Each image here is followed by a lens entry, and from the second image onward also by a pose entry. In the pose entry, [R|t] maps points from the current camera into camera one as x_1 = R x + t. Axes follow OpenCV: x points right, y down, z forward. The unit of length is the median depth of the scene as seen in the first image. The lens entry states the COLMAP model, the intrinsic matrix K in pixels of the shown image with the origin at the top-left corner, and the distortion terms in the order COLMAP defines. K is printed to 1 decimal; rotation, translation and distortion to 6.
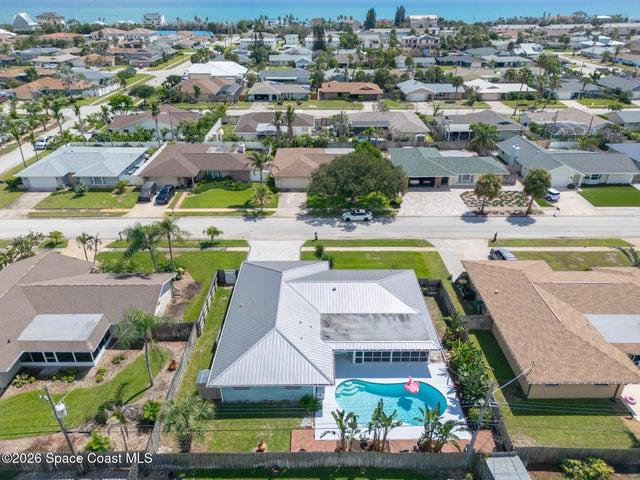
lens RADIAL K [[447.3, 0, 320.0], [0, 447.3, 240.0], [0, 0, 1]] dist [0.078847, -0.082689]
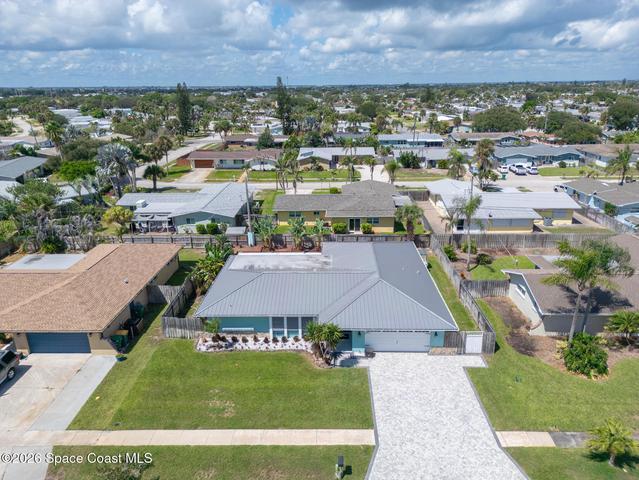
lens RADIAL K [[446.6, 0, 319.5], [0, 446.6, 240.0], [0, 0, 1]] dist [0.078847, -0.082689]
pose [[-0.999457, 0.004523, 0.032645, -0.004795], [0.027032, 0.679148, 0.733503, -0.327122], [-0.018853, 0.733987, -0.678902, 0.891604]]
